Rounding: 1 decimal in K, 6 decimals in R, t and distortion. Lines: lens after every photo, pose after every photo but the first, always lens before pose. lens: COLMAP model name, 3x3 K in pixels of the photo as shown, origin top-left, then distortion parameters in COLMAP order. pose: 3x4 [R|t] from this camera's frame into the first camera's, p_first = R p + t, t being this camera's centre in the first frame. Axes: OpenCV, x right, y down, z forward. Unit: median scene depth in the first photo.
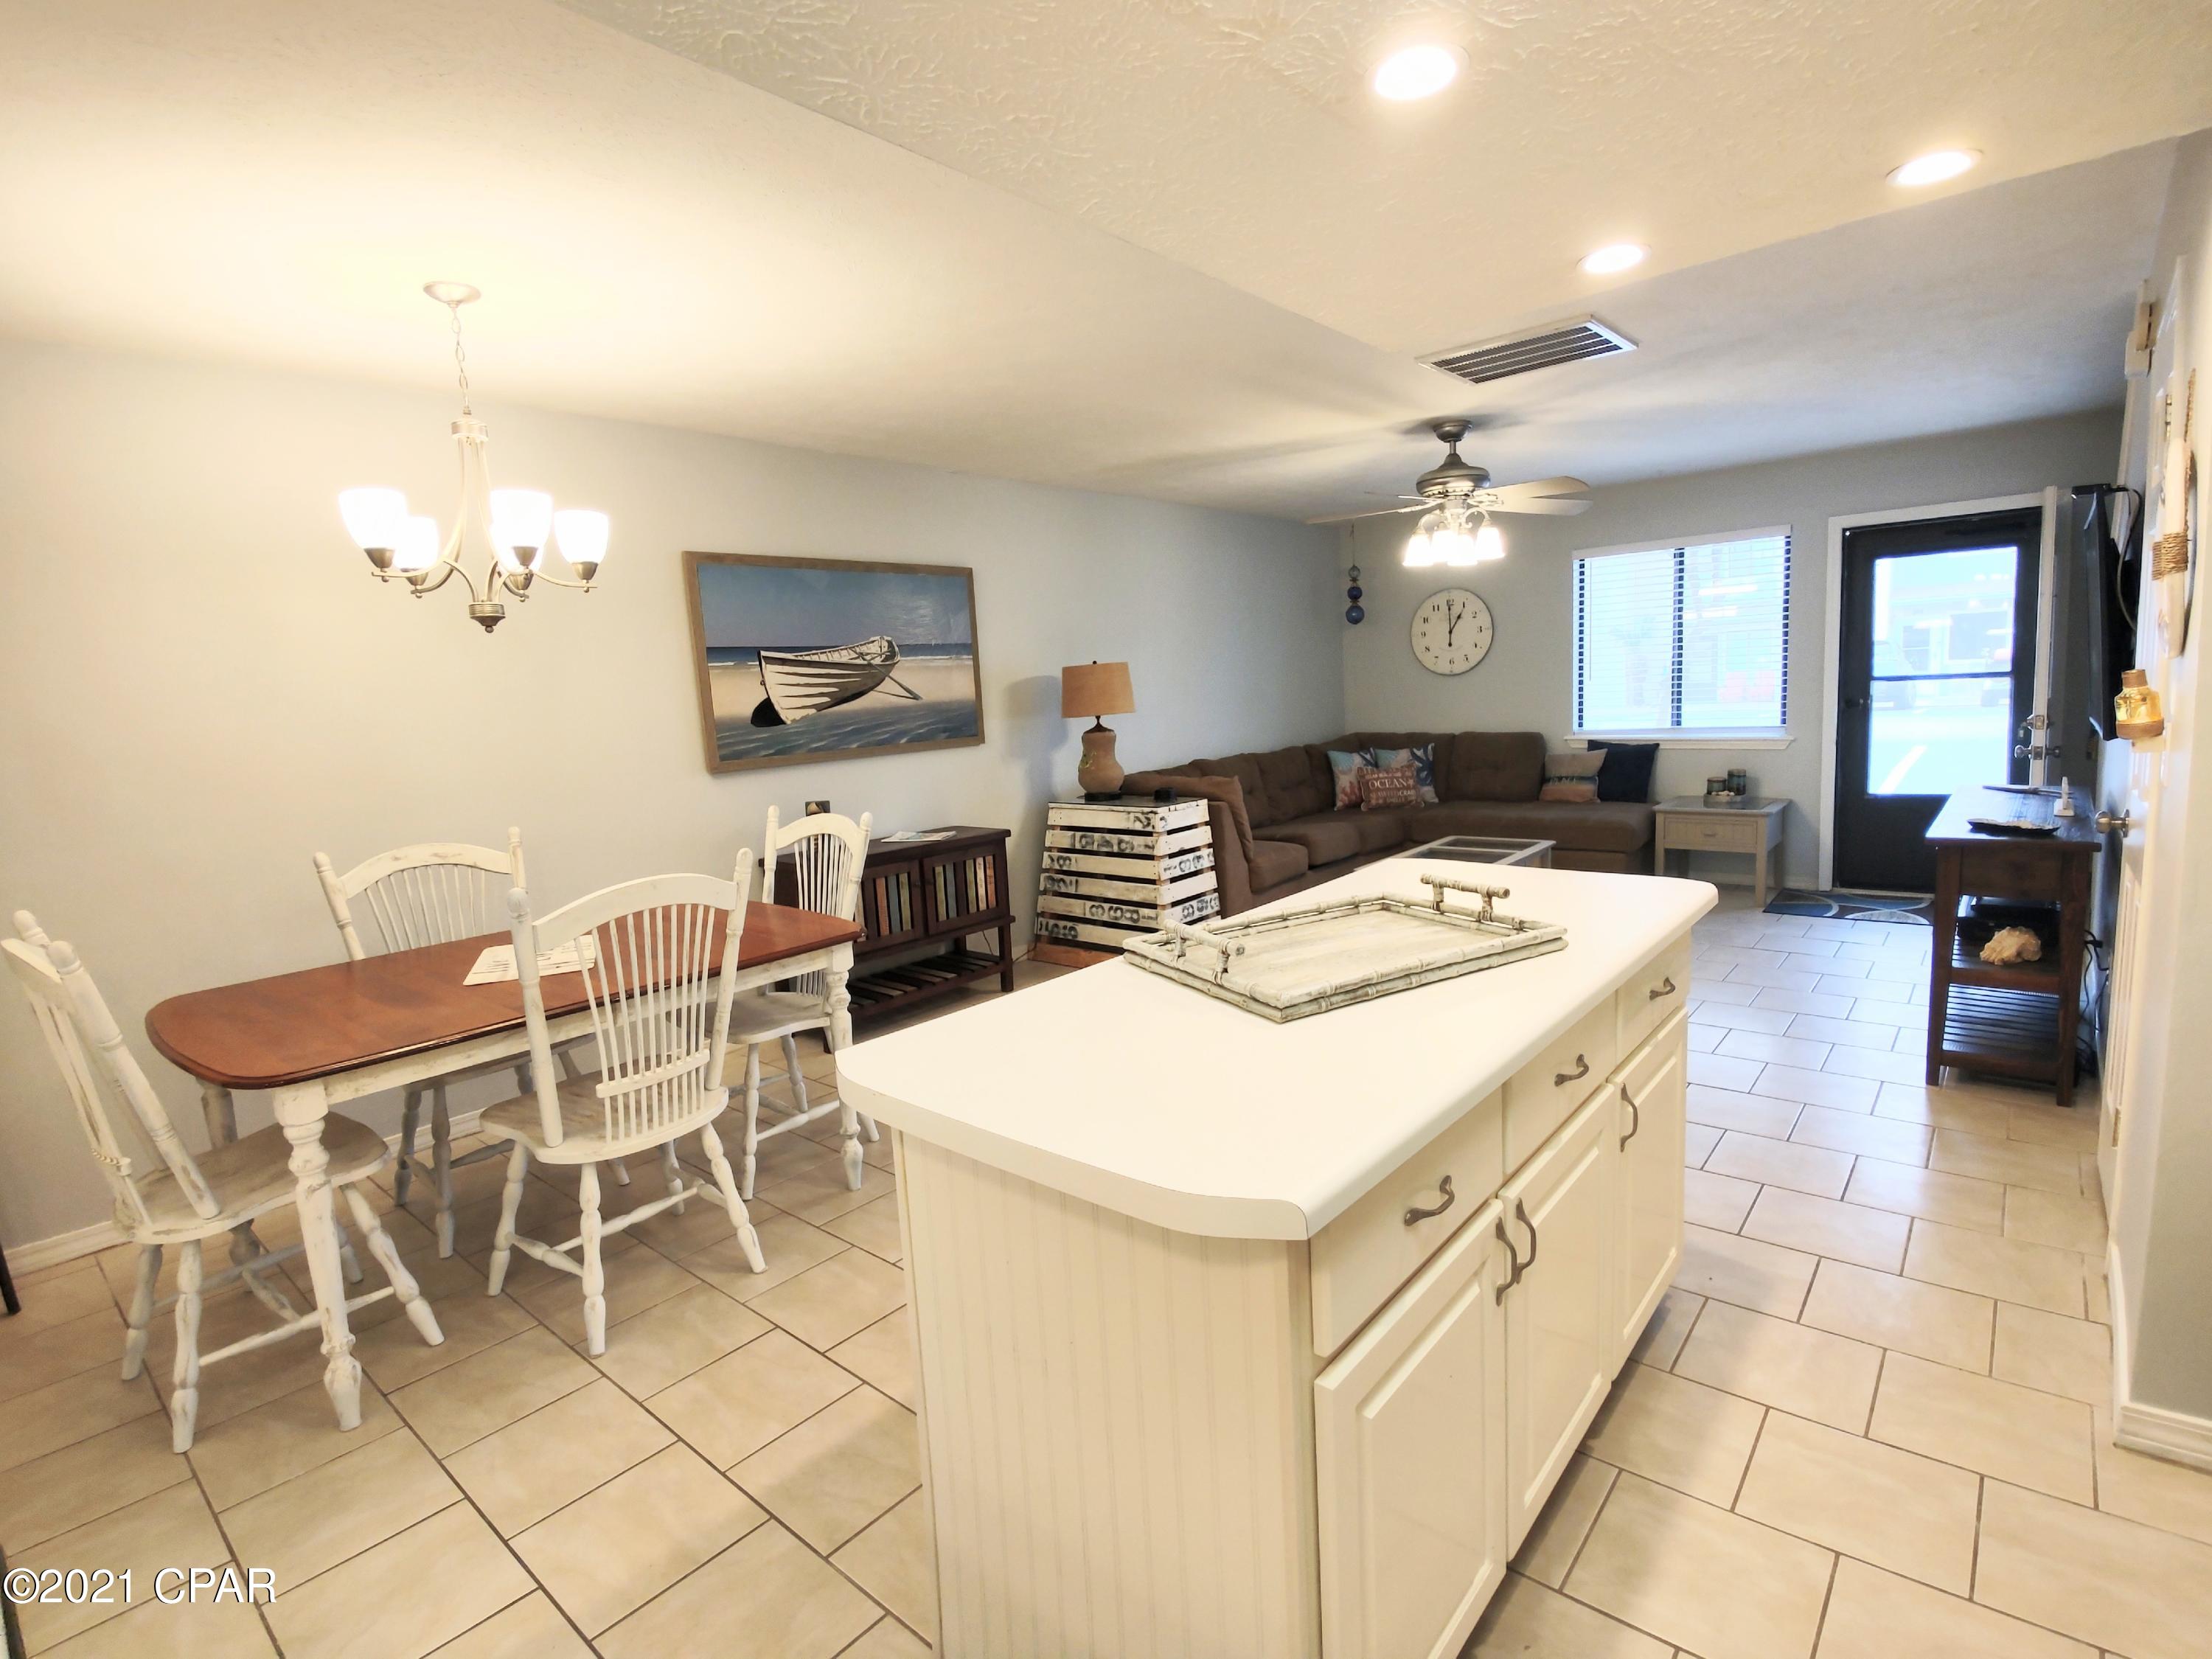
lens RADIAL K [[1065.1, 0, 1111.2], [0, 1065.1, 833.8], [0, 0, 1]] dist [0.008232, -0.020394]
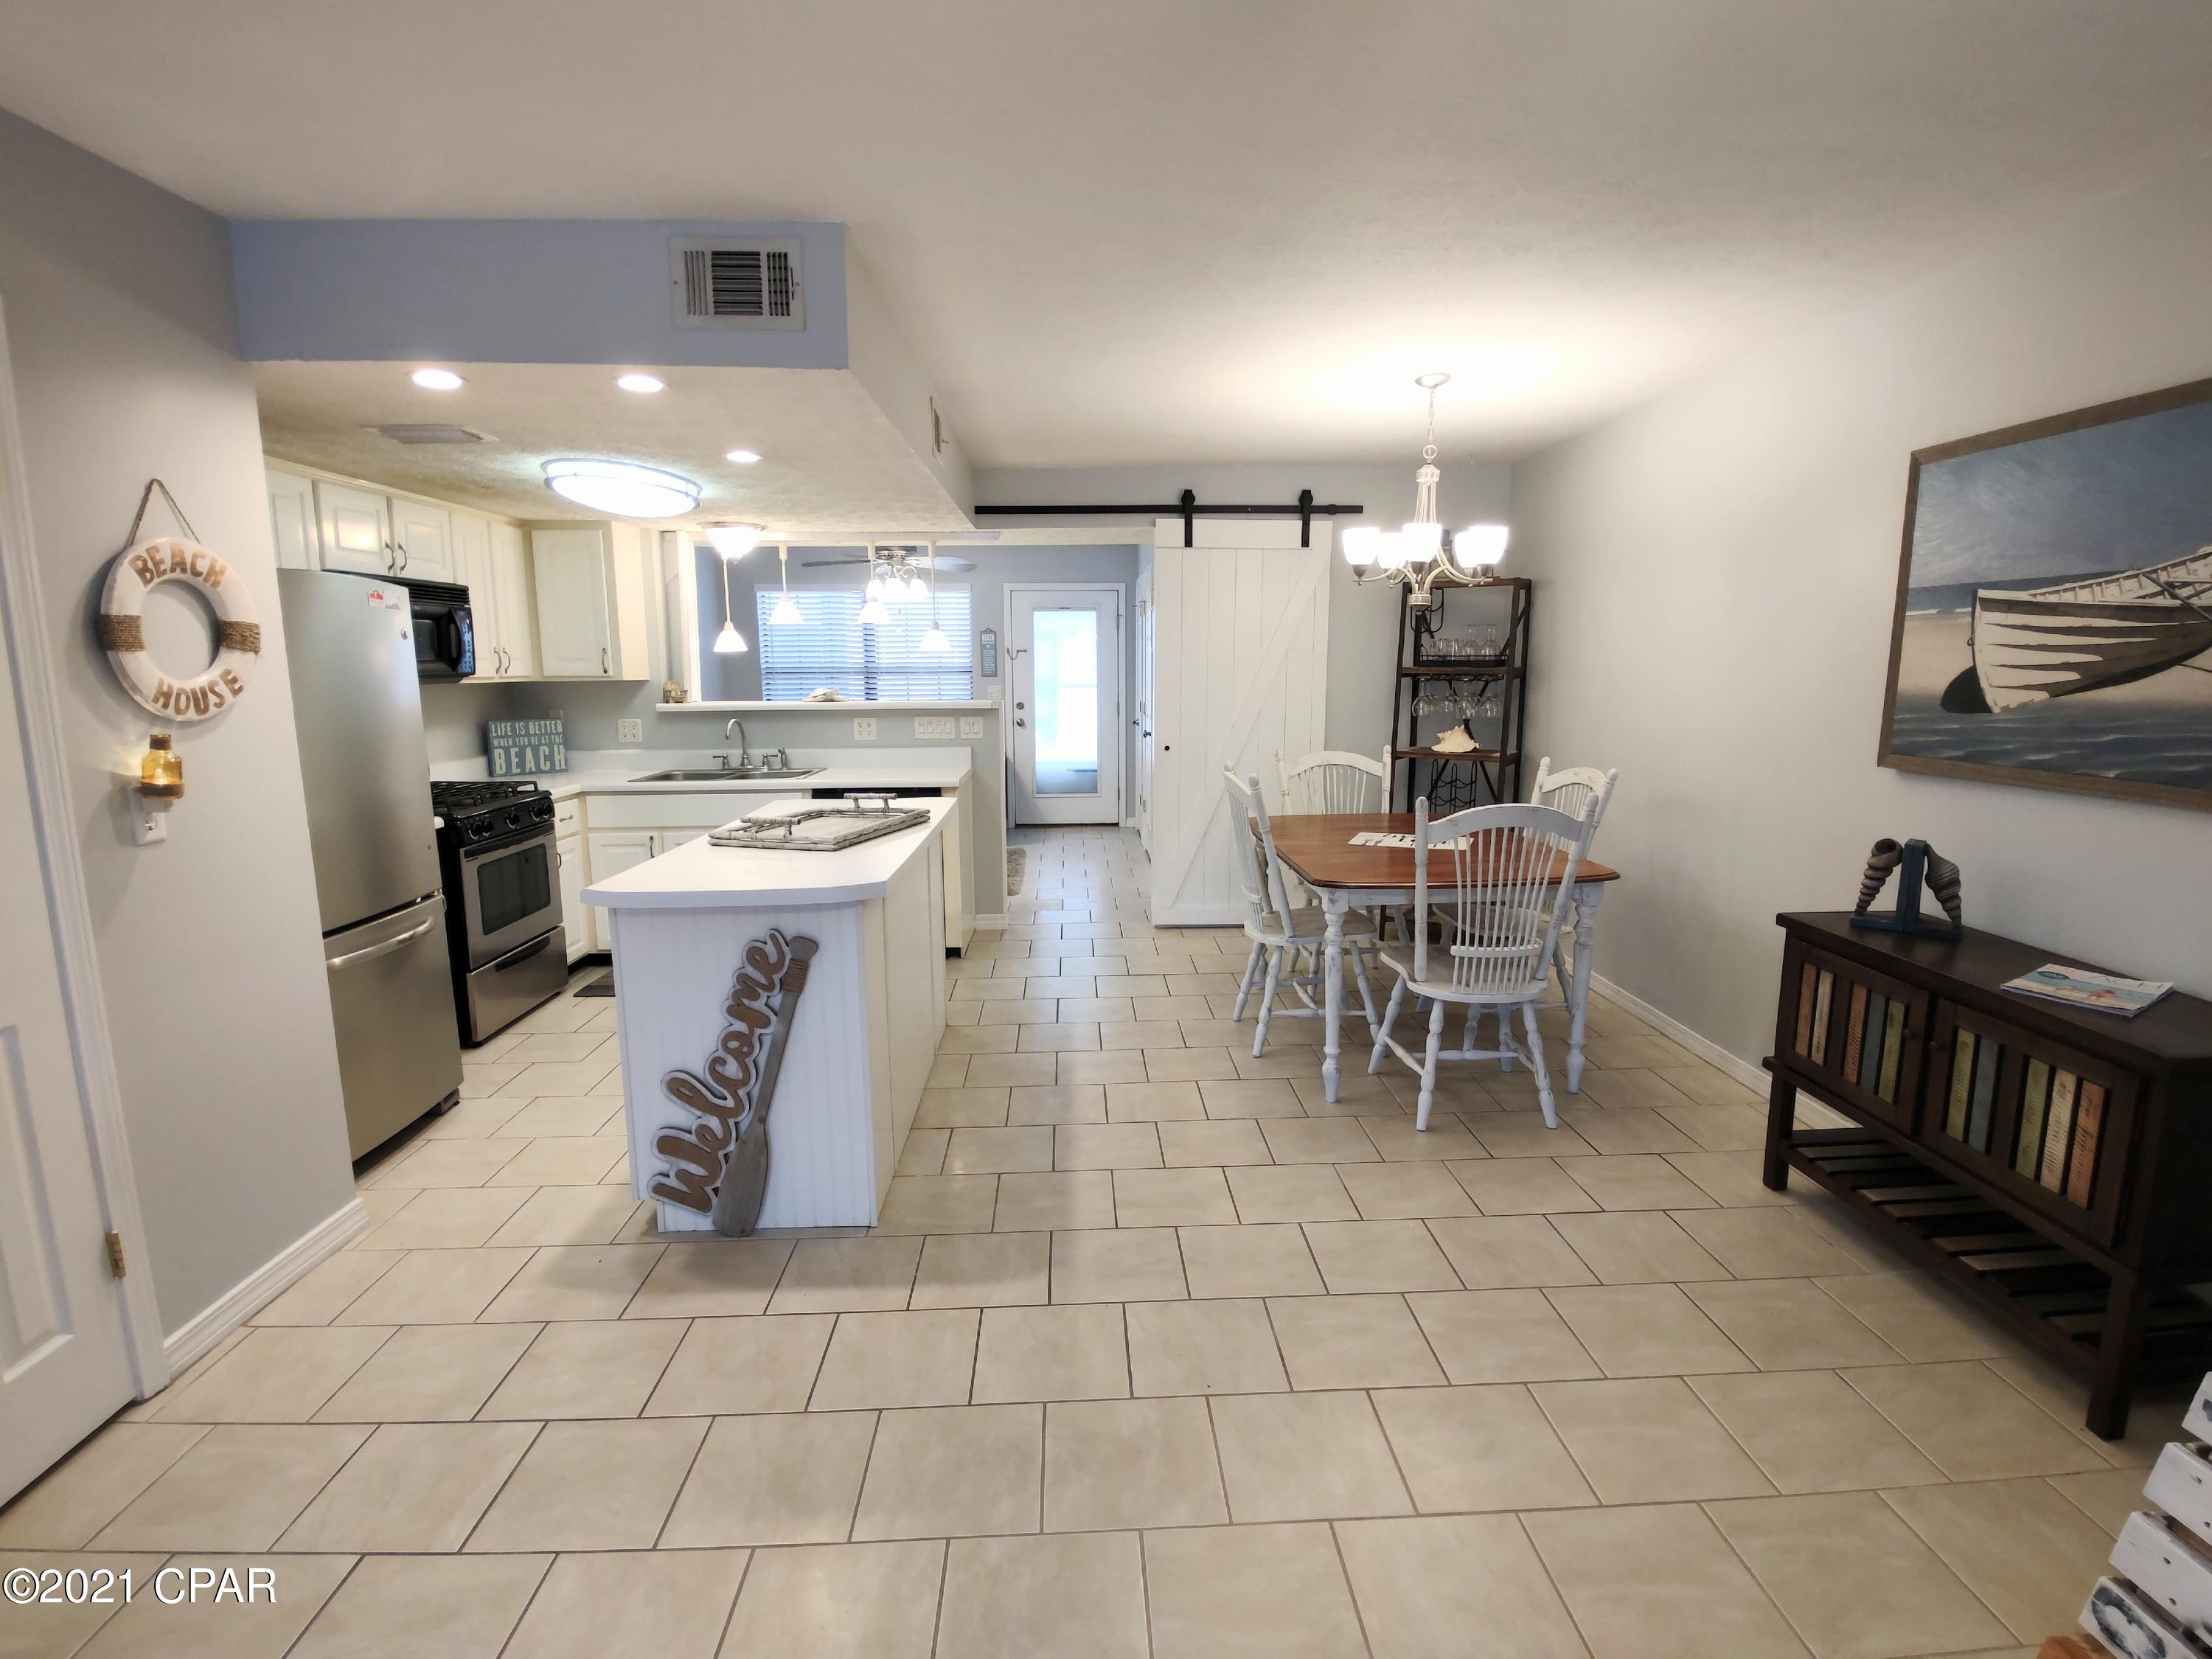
lens RADIAL K [[1065.1, 0, 1111.2], [0, 1065.1, 833.8], [0, 0, 1]] dist [0.008232, -0.020394]
pose [[-0.734315, 0.166193, -0.658150, 0.372252], [-0.045196, 0.955444, 0.291692, -0.155206], [0.677302, 0.243940, -0.694086, 0.901554]]
